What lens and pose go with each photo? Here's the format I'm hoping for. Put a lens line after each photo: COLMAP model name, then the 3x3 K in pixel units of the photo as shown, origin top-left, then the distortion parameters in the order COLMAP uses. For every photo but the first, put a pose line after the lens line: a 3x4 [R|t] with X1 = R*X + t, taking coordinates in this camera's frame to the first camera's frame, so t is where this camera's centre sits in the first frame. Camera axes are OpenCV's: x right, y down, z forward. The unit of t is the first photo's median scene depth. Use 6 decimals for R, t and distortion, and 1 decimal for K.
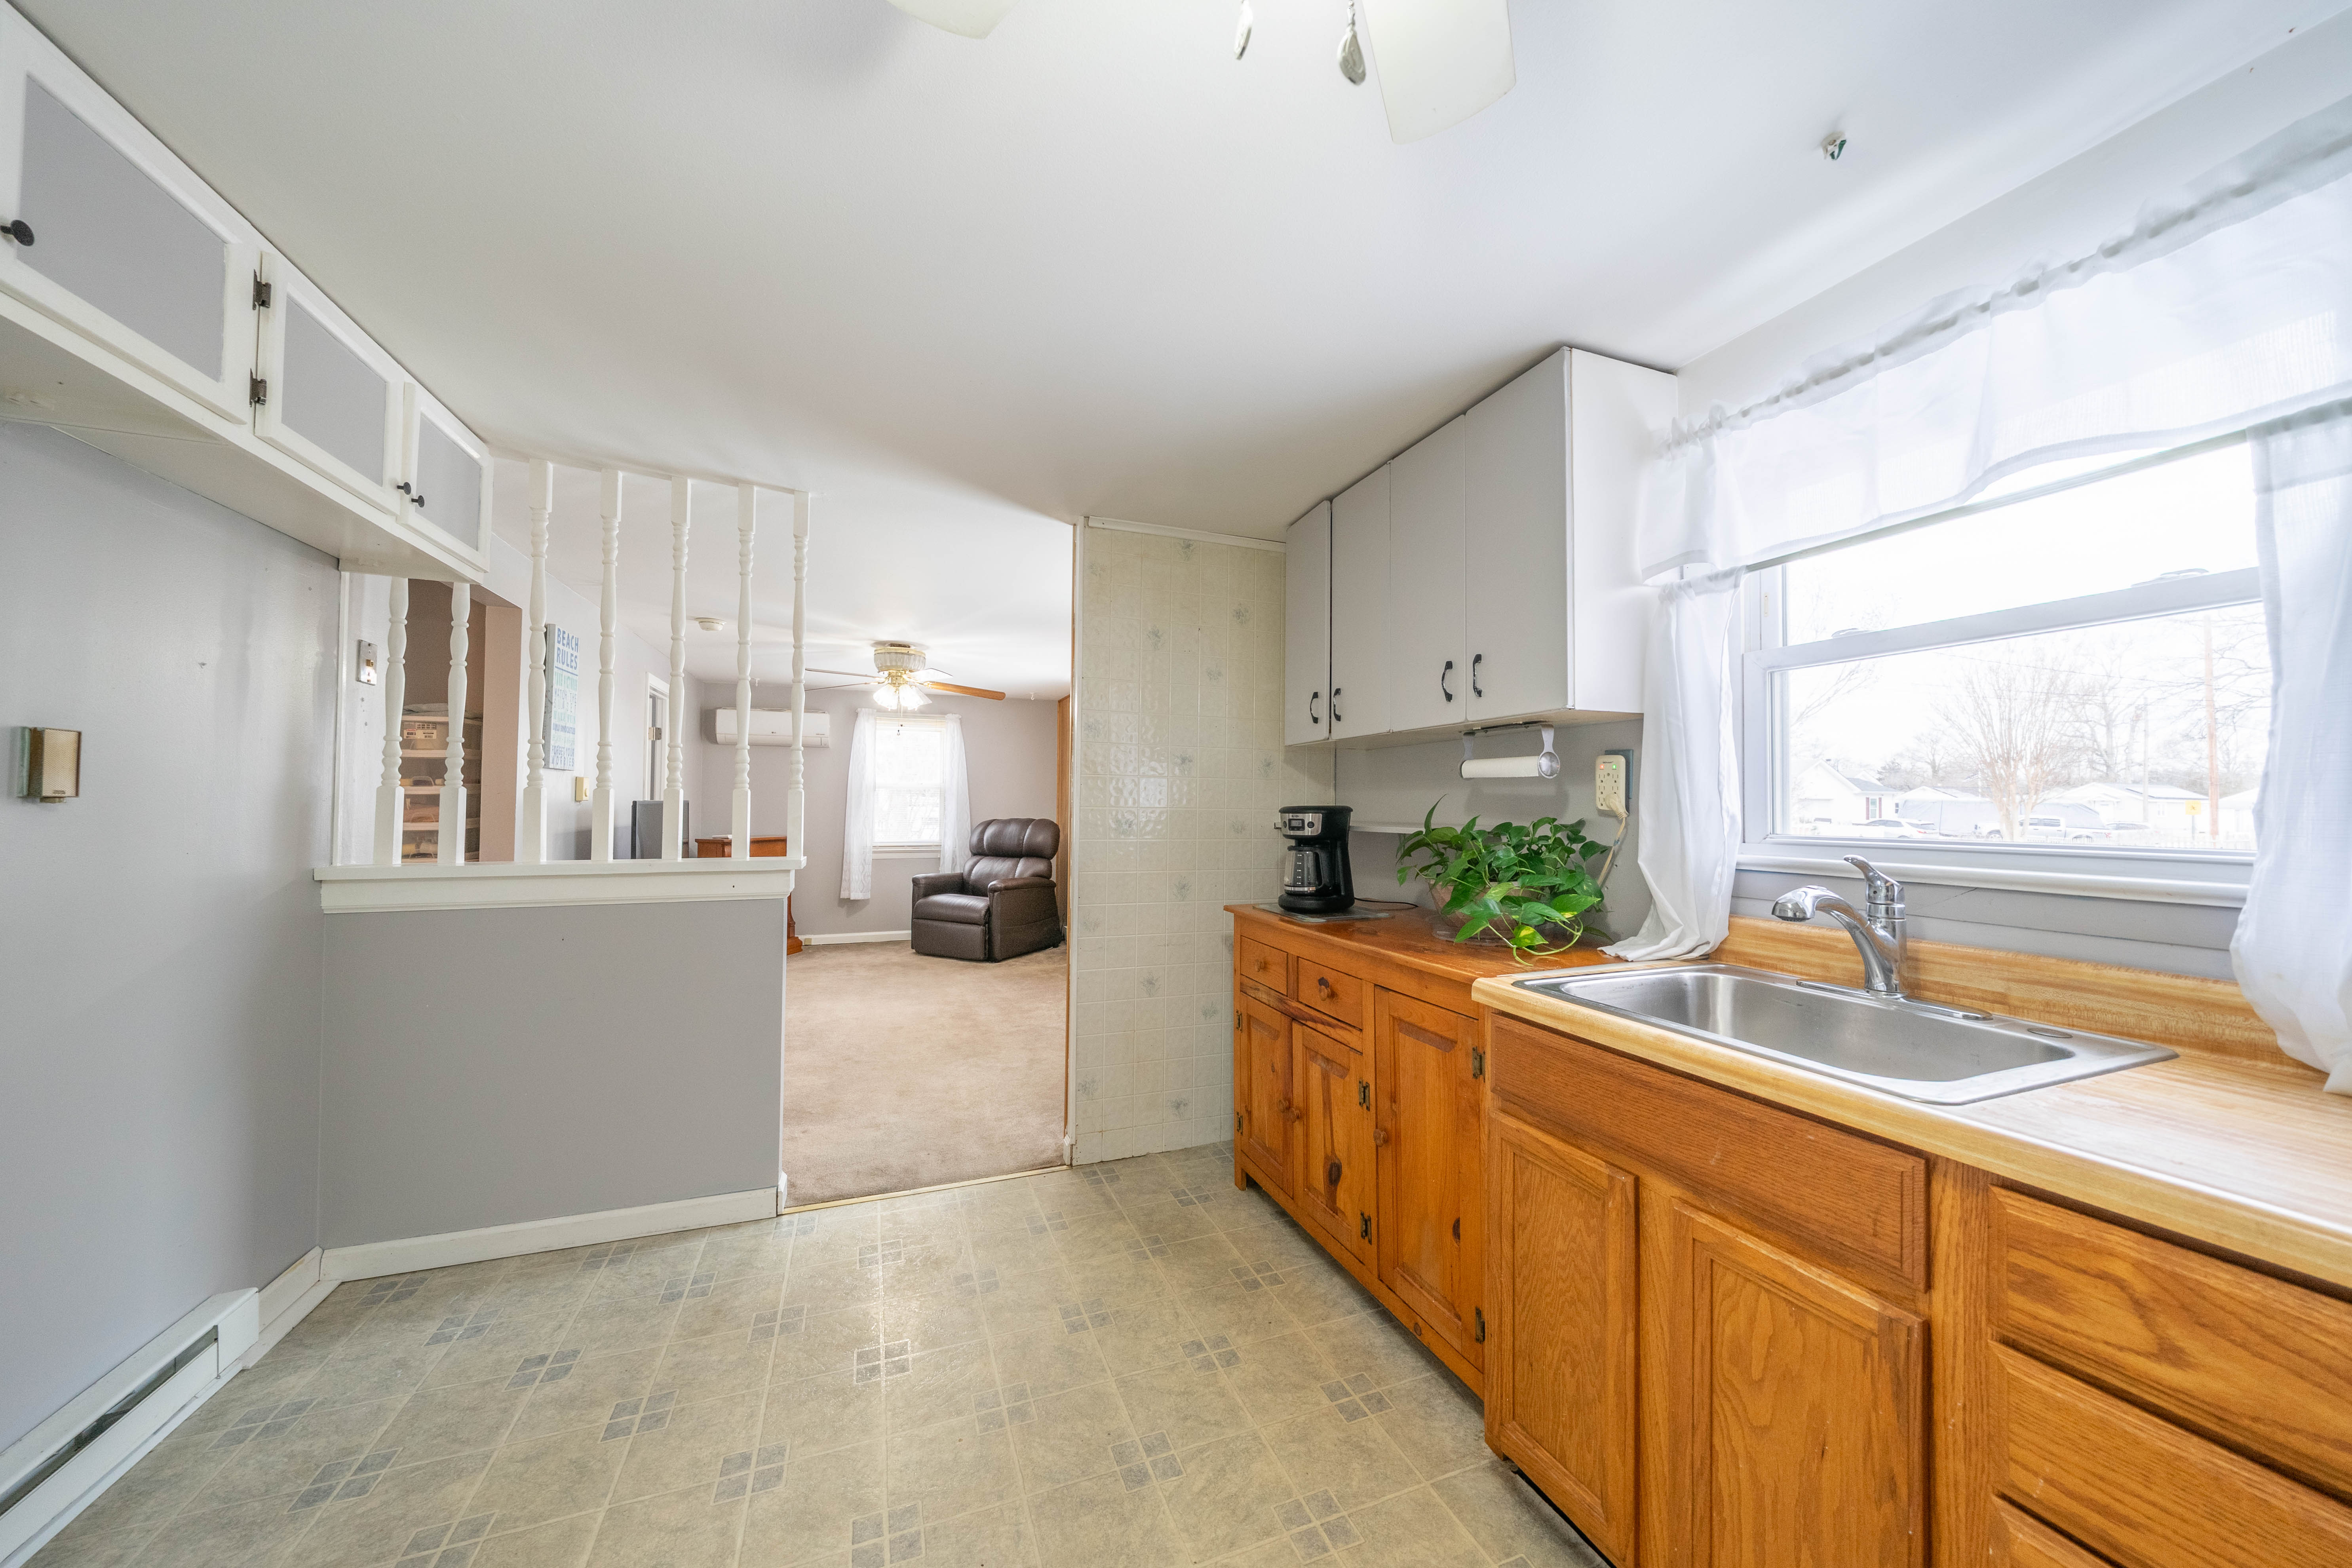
lens RADIAL K [[808.6, 0, 1173.7], [0, 808.6, 779.9], [0, 0, 1]] dist [-0.002350, -0.000087]
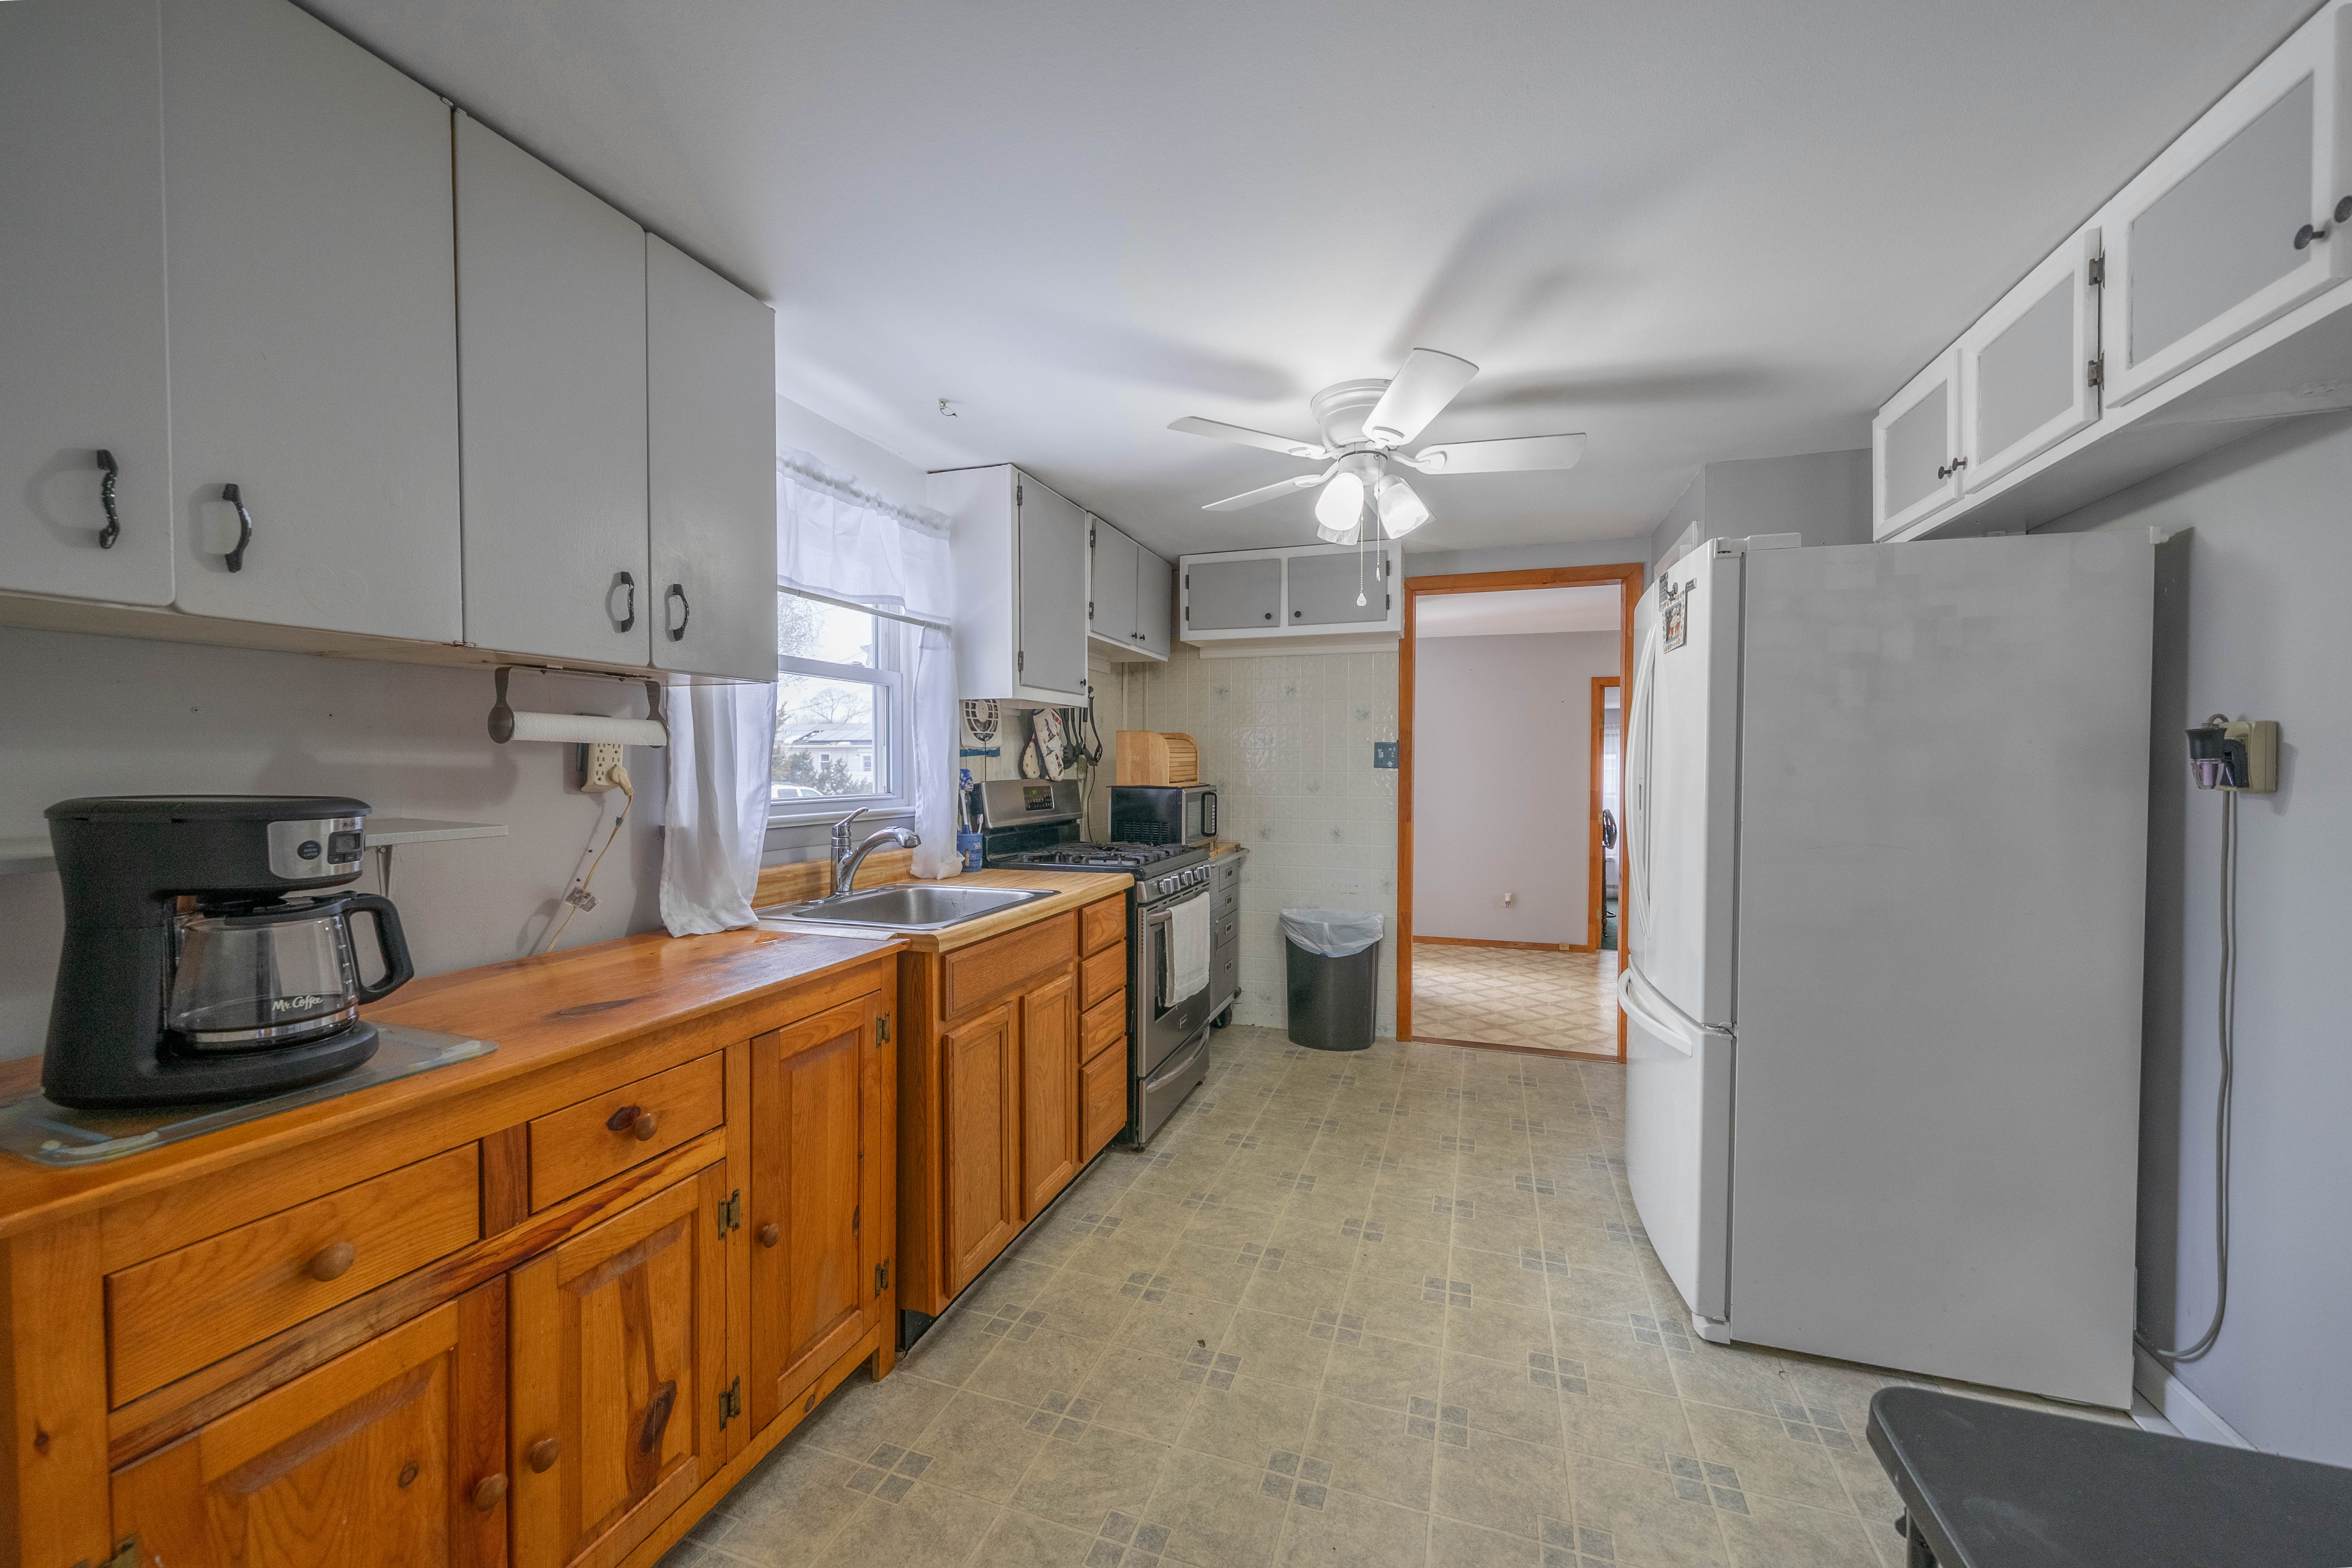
lens RADIAL K [[889.2, 0, 1172.8], [0, 889.2, 782.0], [0, 0, 1]] dist [-0.017851, -0.000068]
pose [[-0.765686, -0.018891, 0.642937, -0.362720], [-0.025448, 0.999676, -0.000934, 0.013509], [-0.642711, -0.017077, -0.765918, 0.937847]]
